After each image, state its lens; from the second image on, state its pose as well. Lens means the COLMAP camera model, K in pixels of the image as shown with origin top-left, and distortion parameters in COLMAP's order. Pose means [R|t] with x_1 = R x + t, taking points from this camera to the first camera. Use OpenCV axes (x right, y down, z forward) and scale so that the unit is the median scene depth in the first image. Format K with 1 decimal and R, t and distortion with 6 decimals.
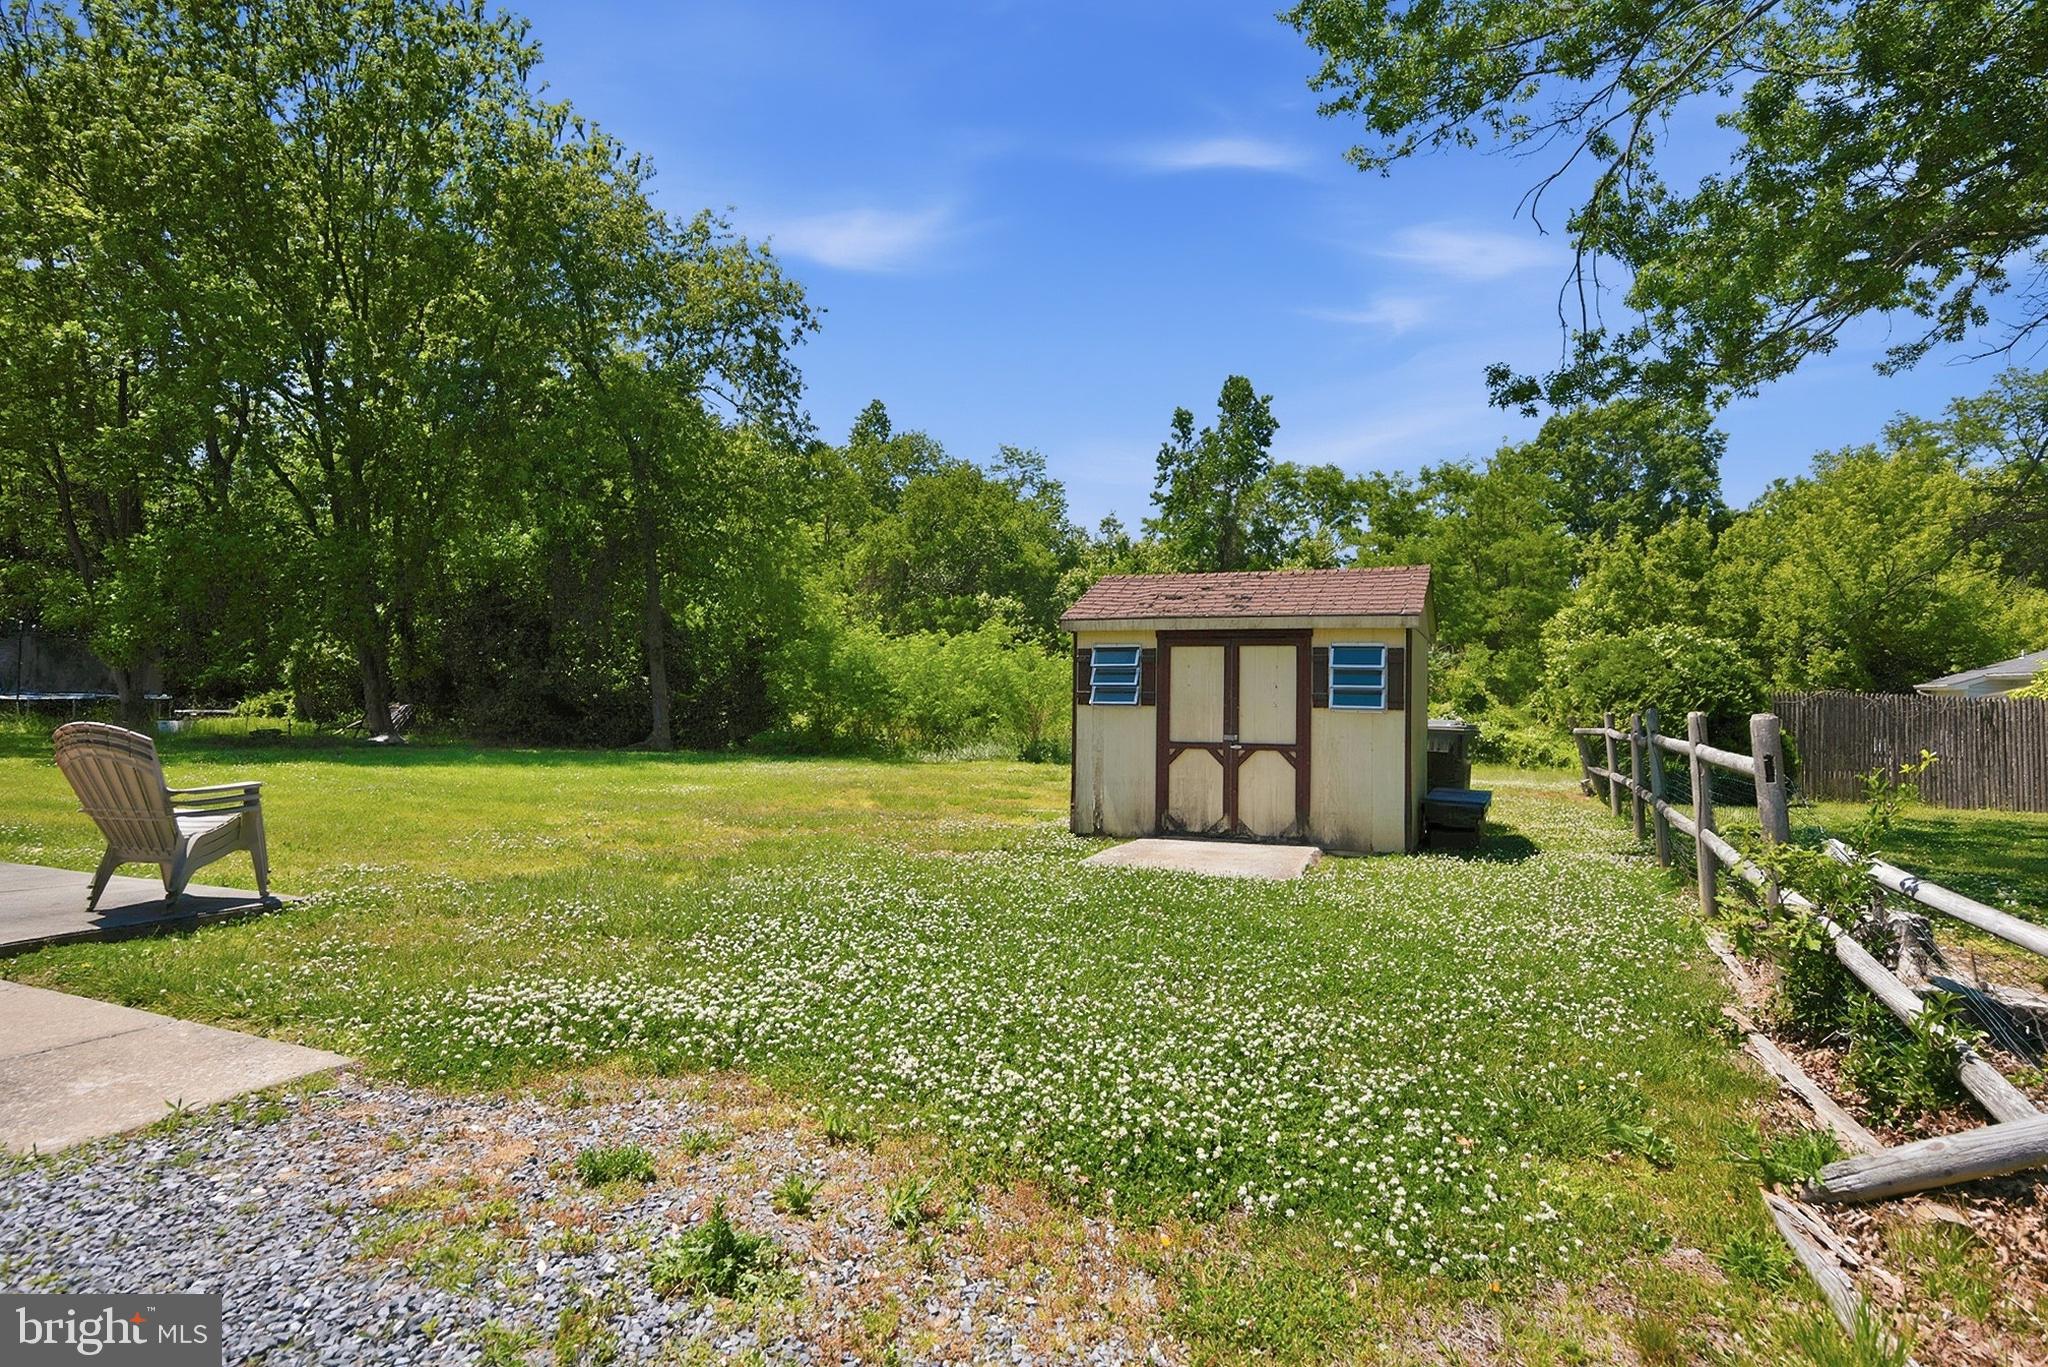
lens RADIAL K [[1118.9, 0, 1008.3], [0, 1118.9, 668.8], [0, 0, 1]] dist [-0.003424, 0.000554]
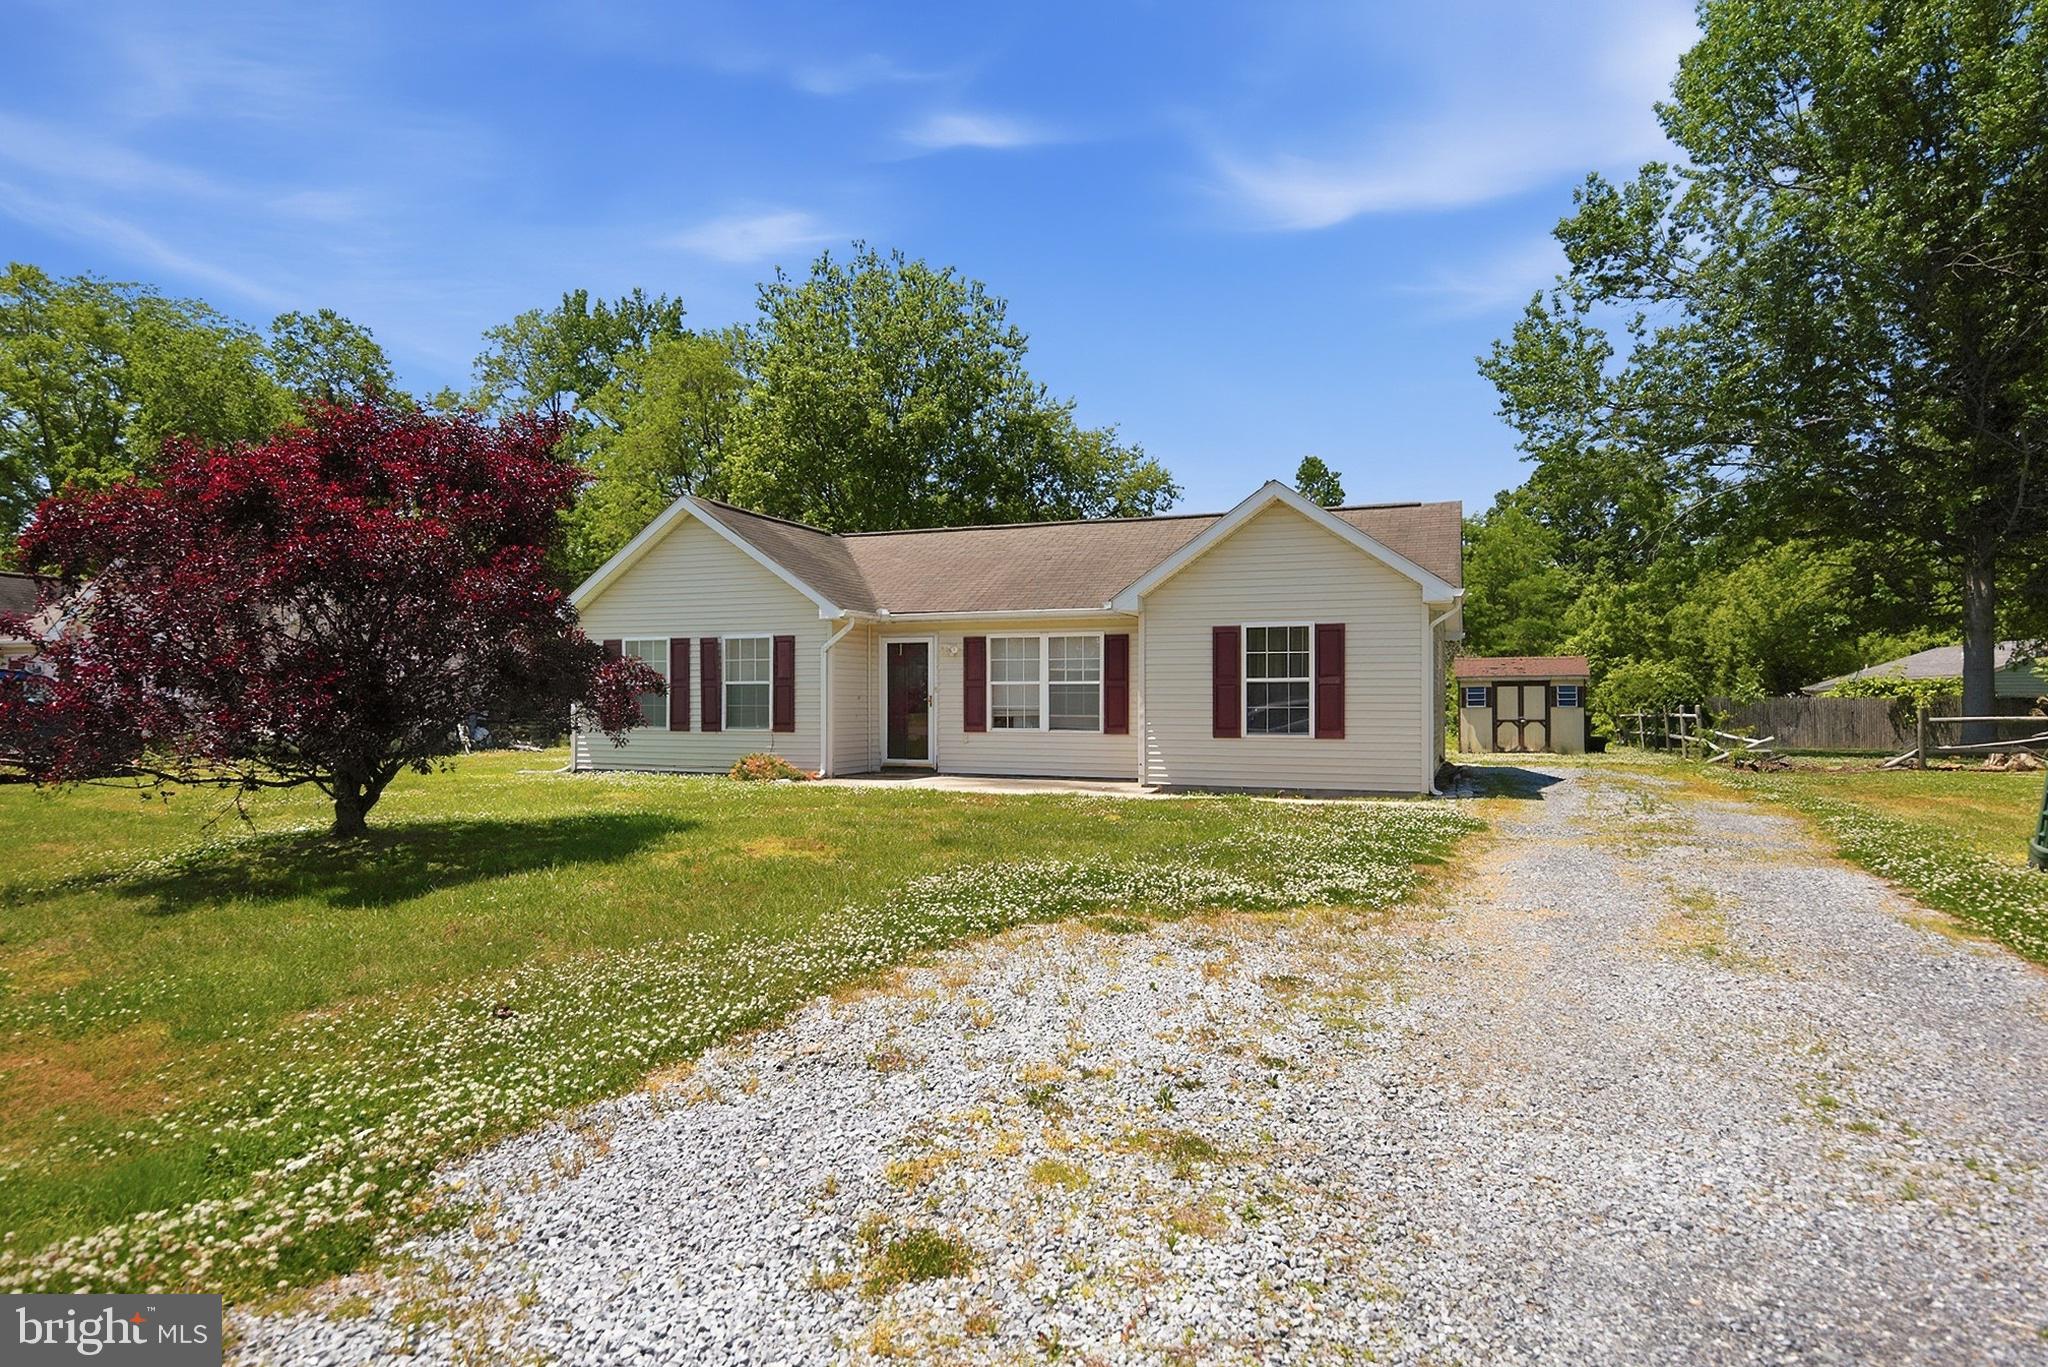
lens RADIAL K [[1118.9, 0, 1036.6], [0, 1118.9, 701.4], [0, 0, 1]] dist [-0.003424, 0.000554]
pose [[0.998617, -0.018868, 0.049067, -0.470022], [0.017936, 0.999651, 0.019372, -0.023393], [-0.049415, -0.018465, 0.998608, -0.717491]]
